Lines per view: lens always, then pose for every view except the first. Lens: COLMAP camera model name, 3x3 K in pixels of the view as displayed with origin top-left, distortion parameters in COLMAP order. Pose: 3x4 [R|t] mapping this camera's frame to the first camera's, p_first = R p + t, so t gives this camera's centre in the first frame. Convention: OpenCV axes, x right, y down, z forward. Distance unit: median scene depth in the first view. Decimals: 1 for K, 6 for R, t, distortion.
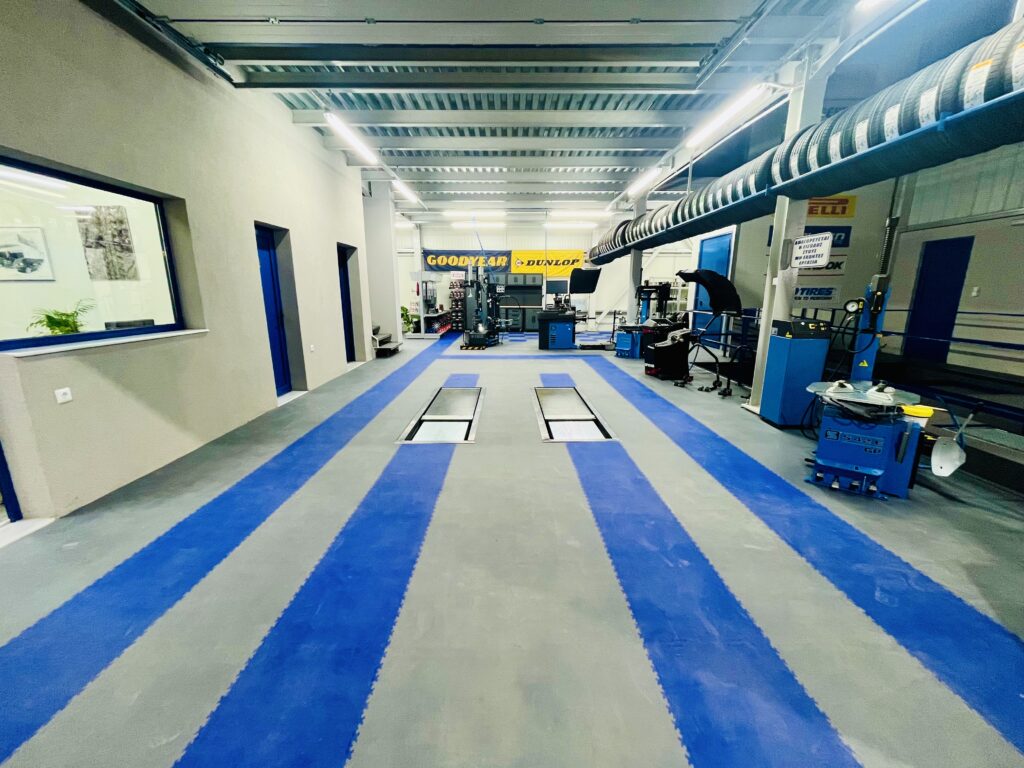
lens RADIAL K [[410.1, 0, 511.3], [0, 410.1, 385.7], [0, 0, 1]] dist [-0.000733, 0.000019]
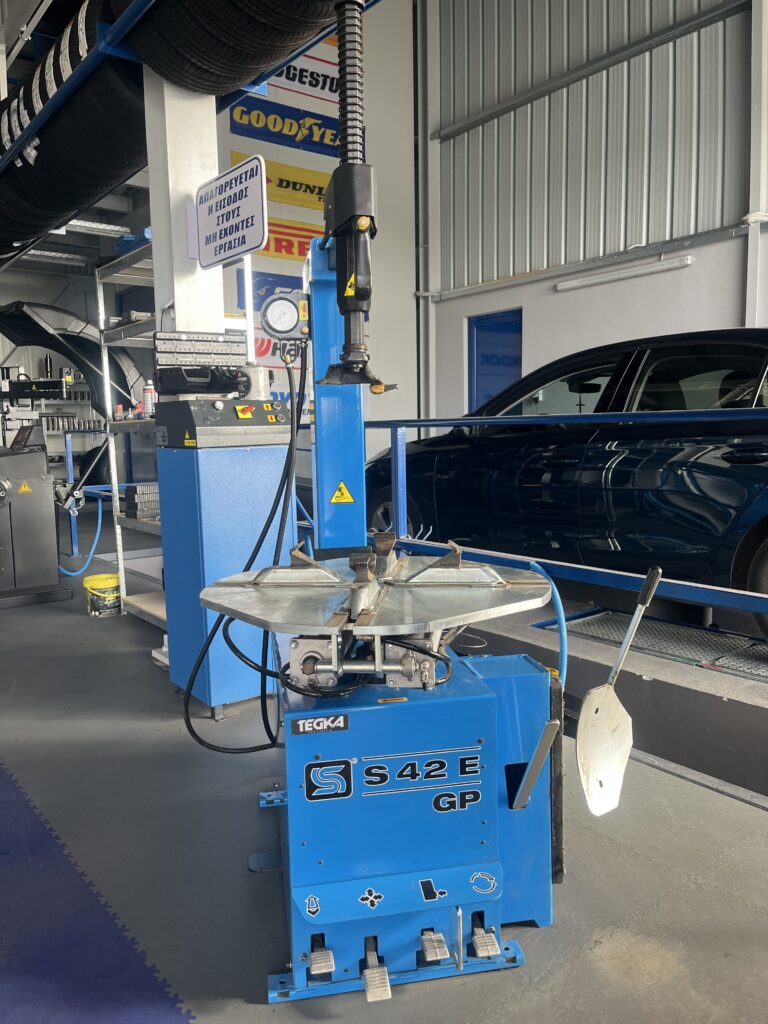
lens RADIAL K [[784.2, 0, 384.7], [0, 784.2, 510.6], [0, 0, 1]] dist [0.009098, 0.001375]
pose [[0.794179, -0.093985, 0.600371, 0.401168], [0.161414, 0.985103, -0.059308, -0.007276], [-0.585854, 0.144010, 0.797519, 0.407551]]
